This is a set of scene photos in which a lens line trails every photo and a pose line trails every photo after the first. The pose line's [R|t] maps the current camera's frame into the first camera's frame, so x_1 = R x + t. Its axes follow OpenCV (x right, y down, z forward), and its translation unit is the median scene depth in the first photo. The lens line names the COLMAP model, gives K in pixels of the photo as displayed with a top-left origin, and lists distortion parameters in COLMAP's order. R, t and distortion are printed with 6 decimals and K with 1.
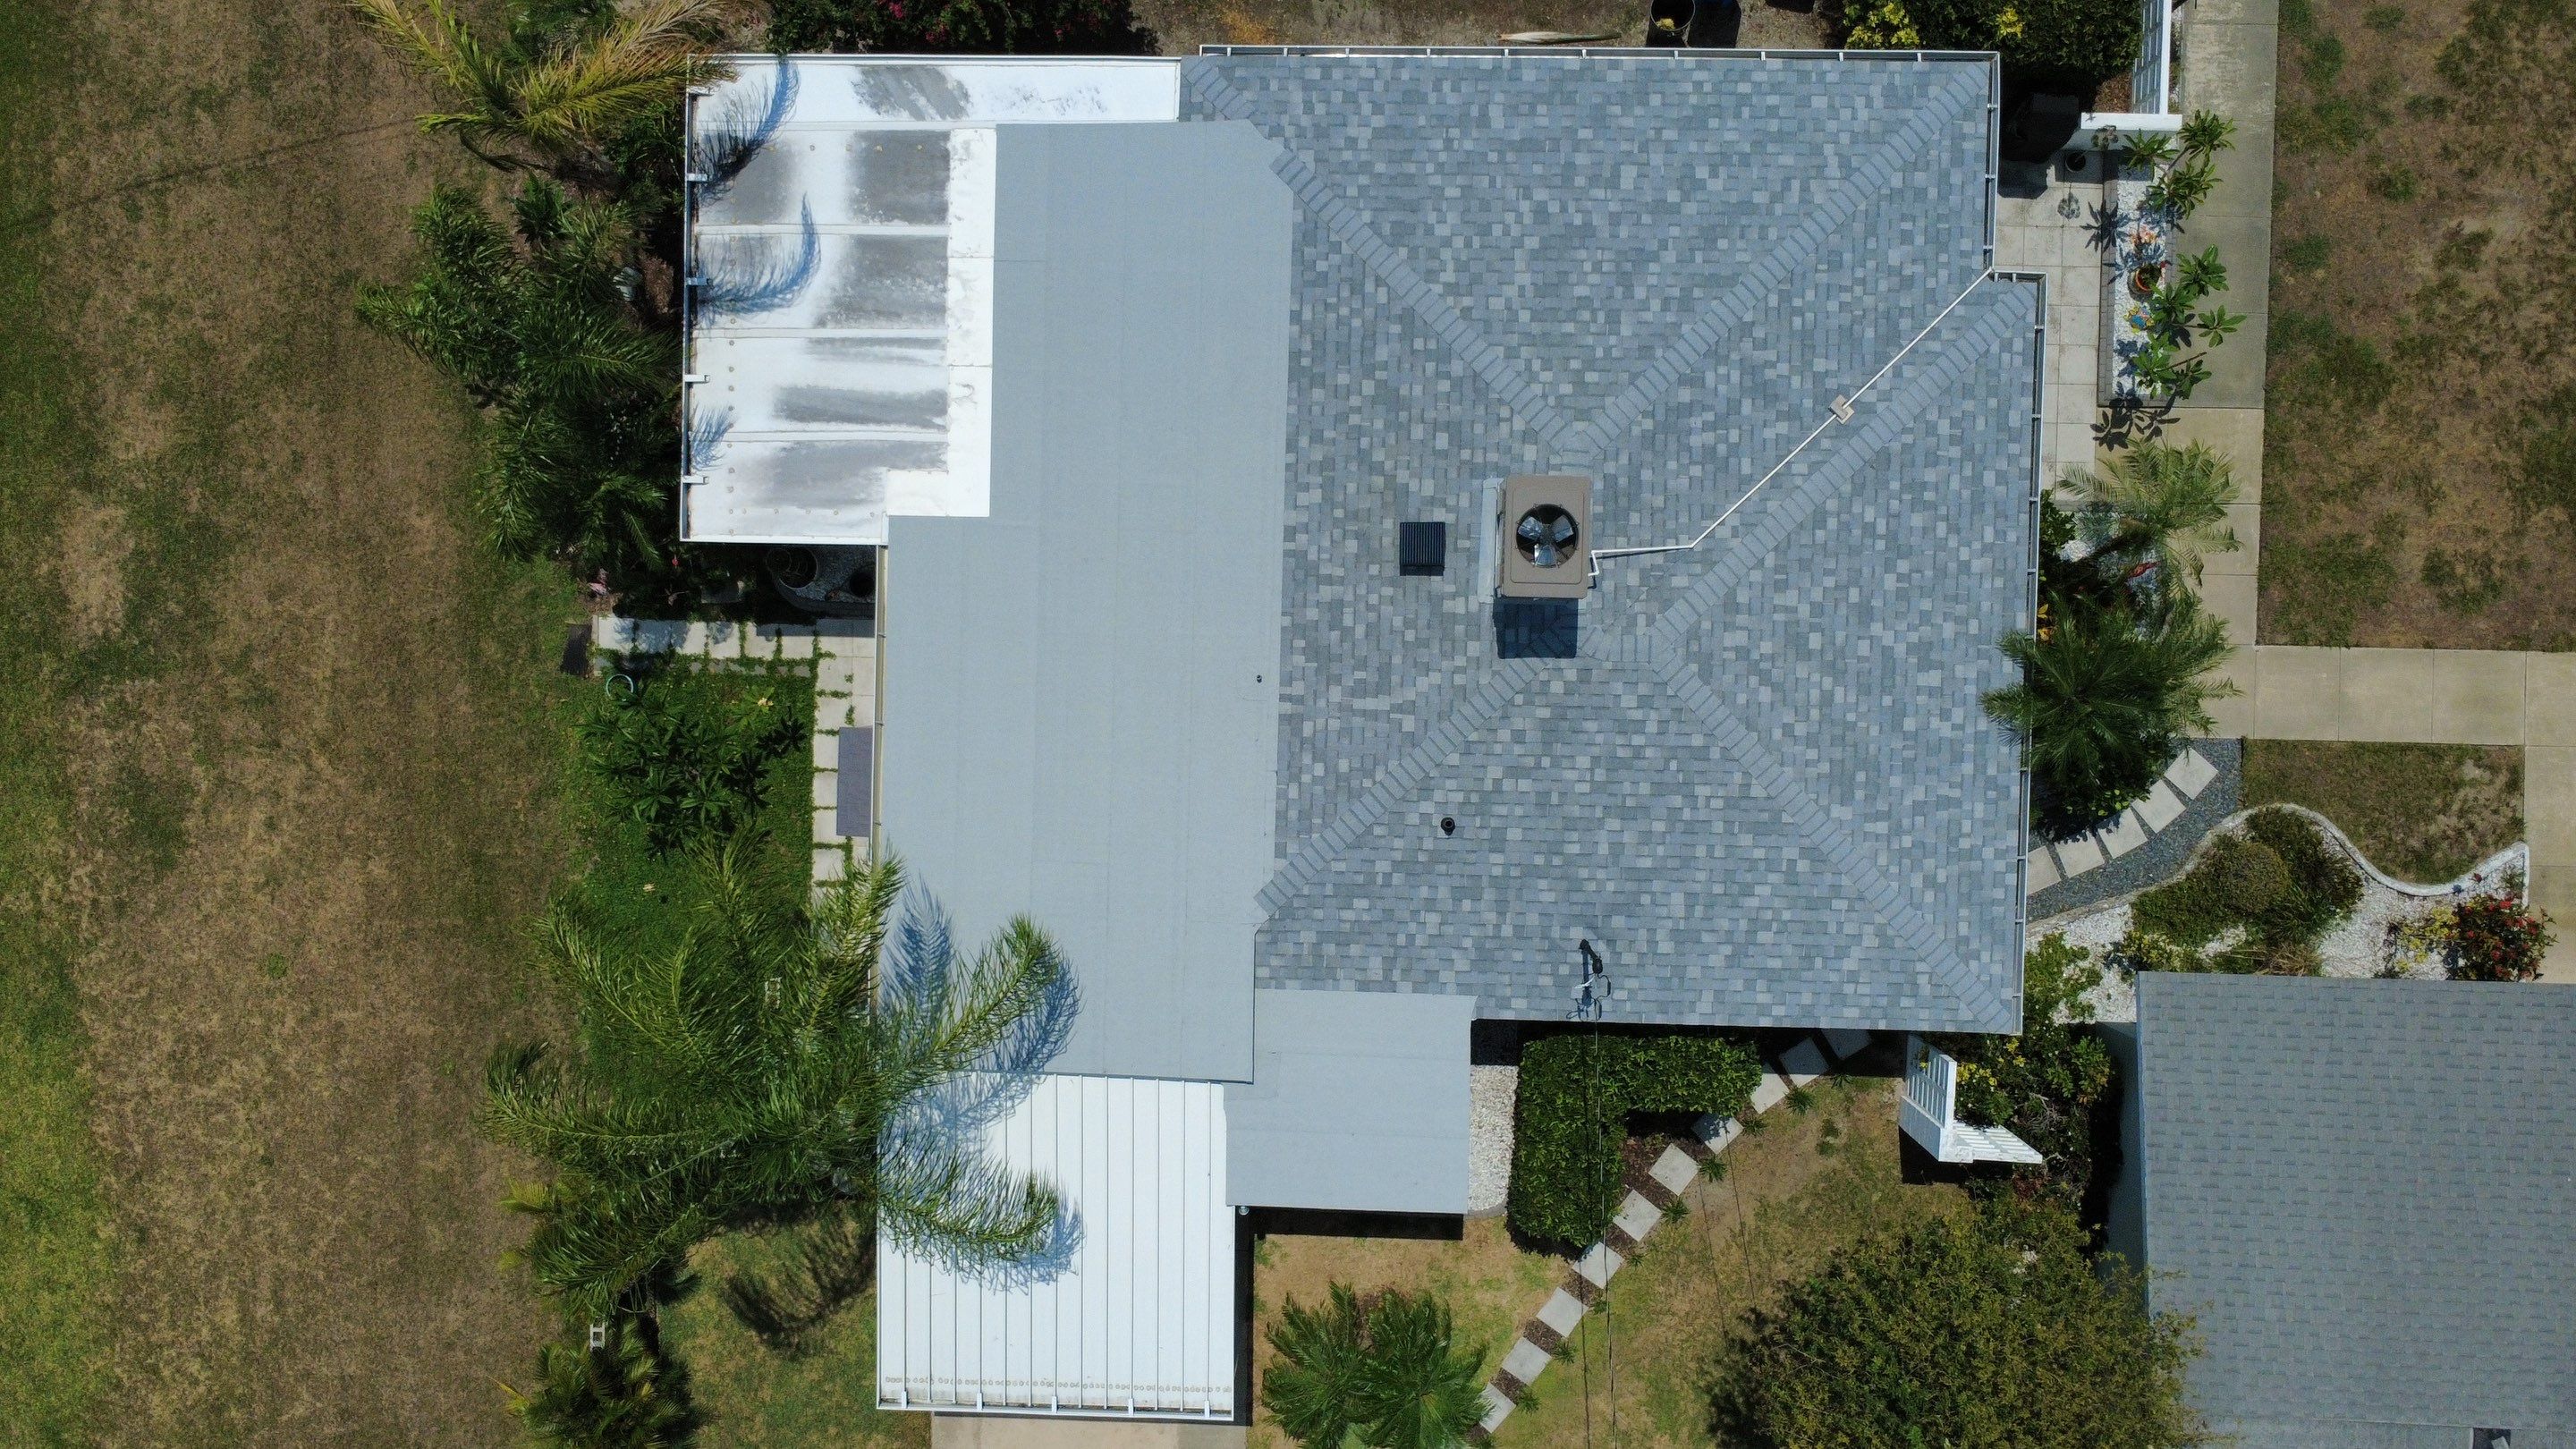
lens RADIAL K [[1877.5, 0, 1283.5], [0, 1877.5, 720.3], [0, 0, 1]] dist [-0.003885, 0.008182]
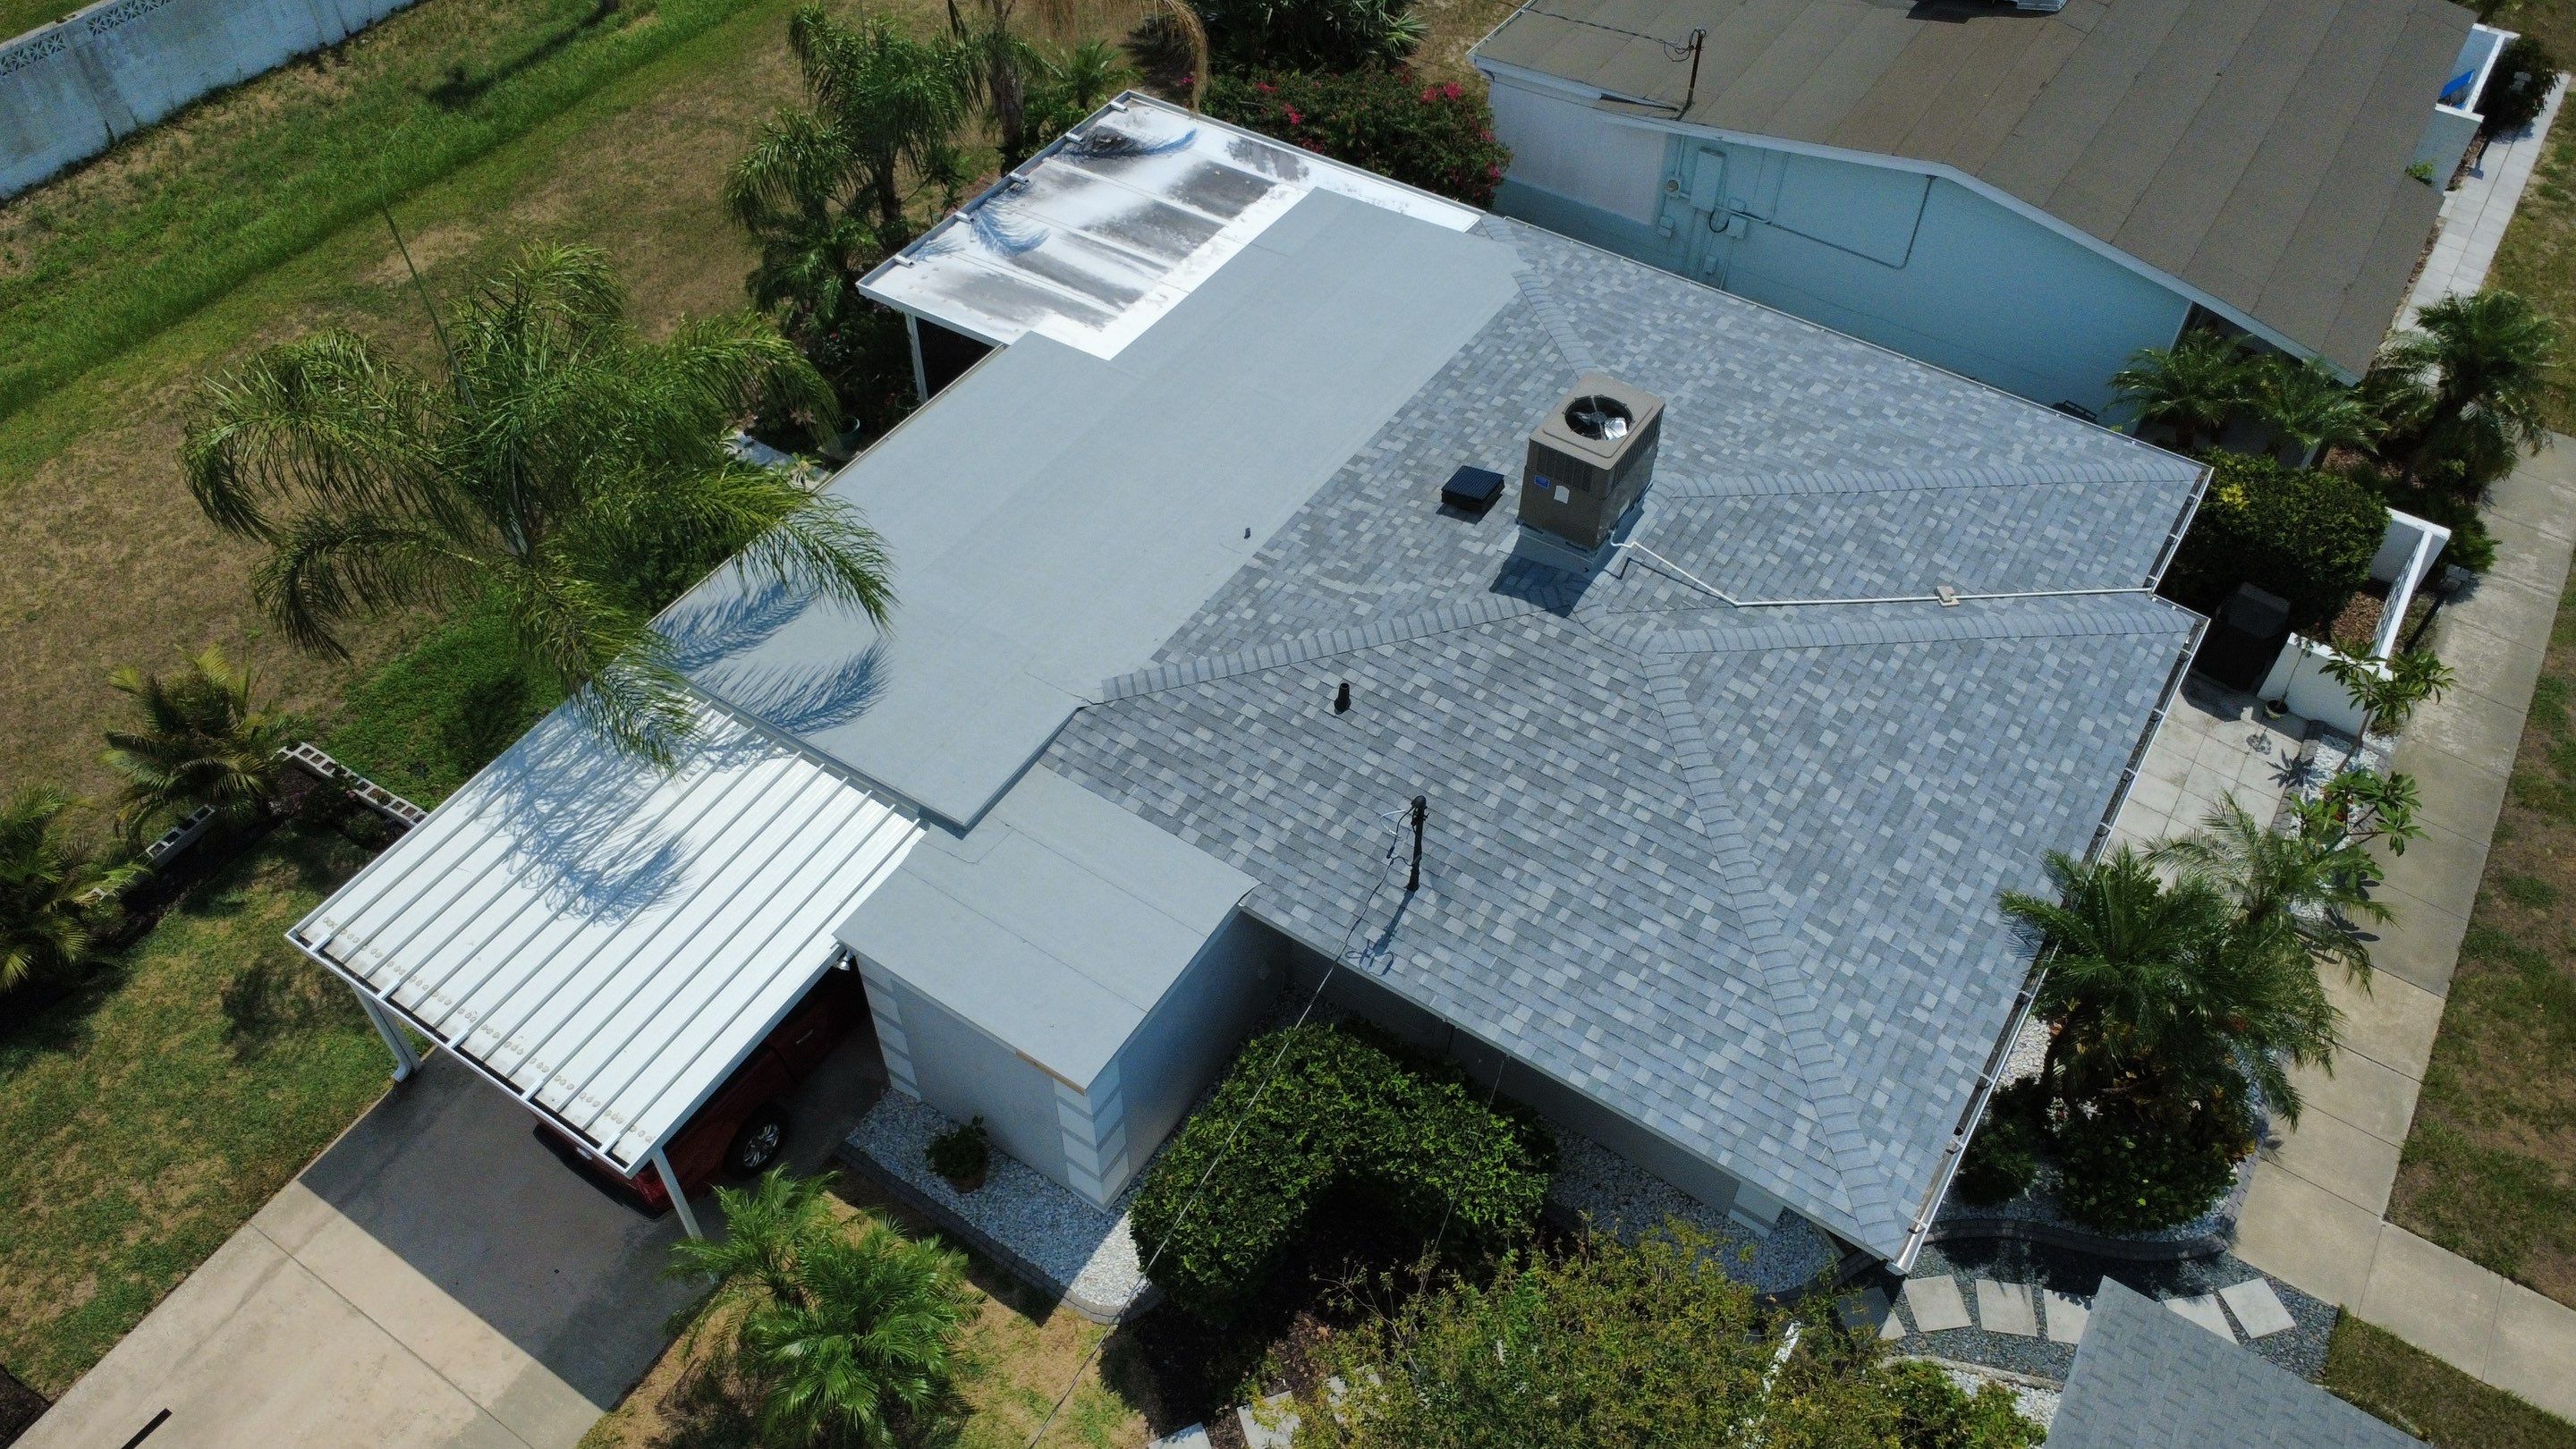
lens RADIAL K [[1870.4, 0, 1285.1], [0, 1870.4, 725.0], [0, 0, 1]] dist [-0.001031, 0.006009]
pose [[0.846704, 0.427337, -0.316978, 0.333399], [-0.528550, 0.607193, -0.593255, 0.568843], [-0.061053, 0.669851, 0.739982, 0.383285]]
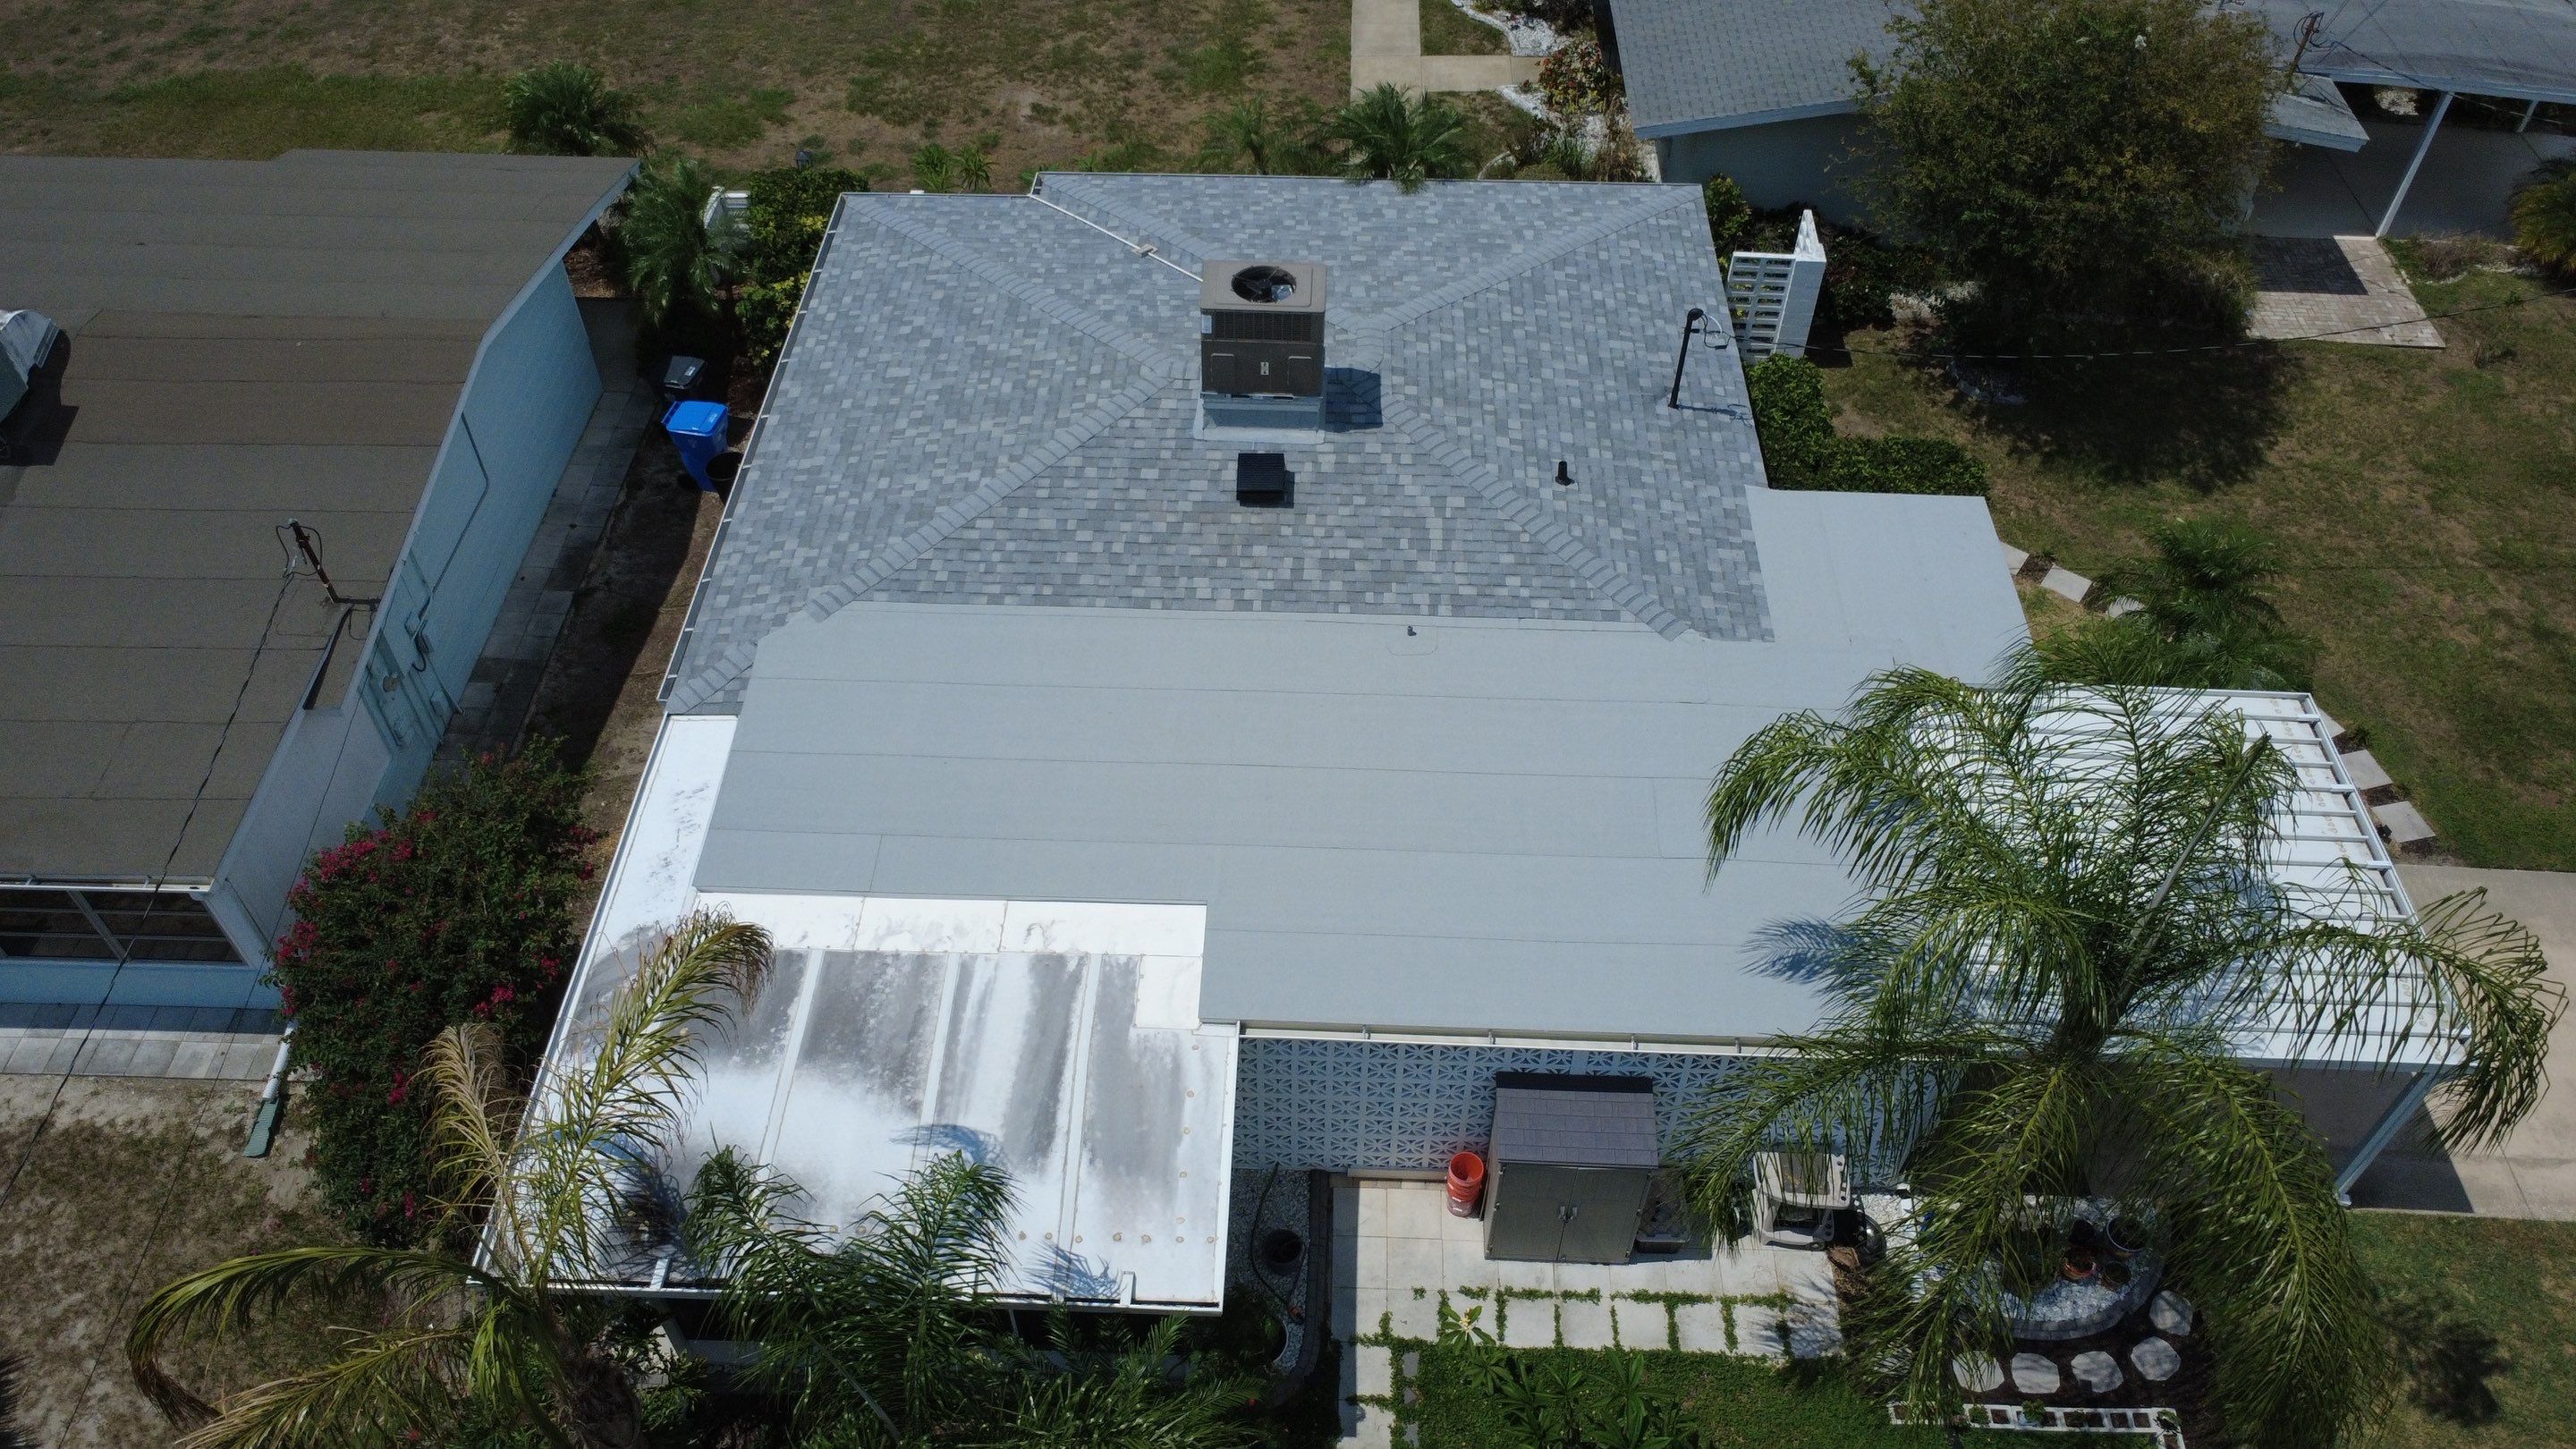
lens RADIAL K [[1877.5, 0, 1283.5], [0, 1877.5, 720.3], [0, 0, 1]] dist [-0.003885, 0.008182]
pose [[0.012409, -0.699847, 0.714185, -0.650704], [0.999544, -0.010976, -0.028123, -0.056797], [0.027520, 0.714208, 0.699392, 0.431397]]
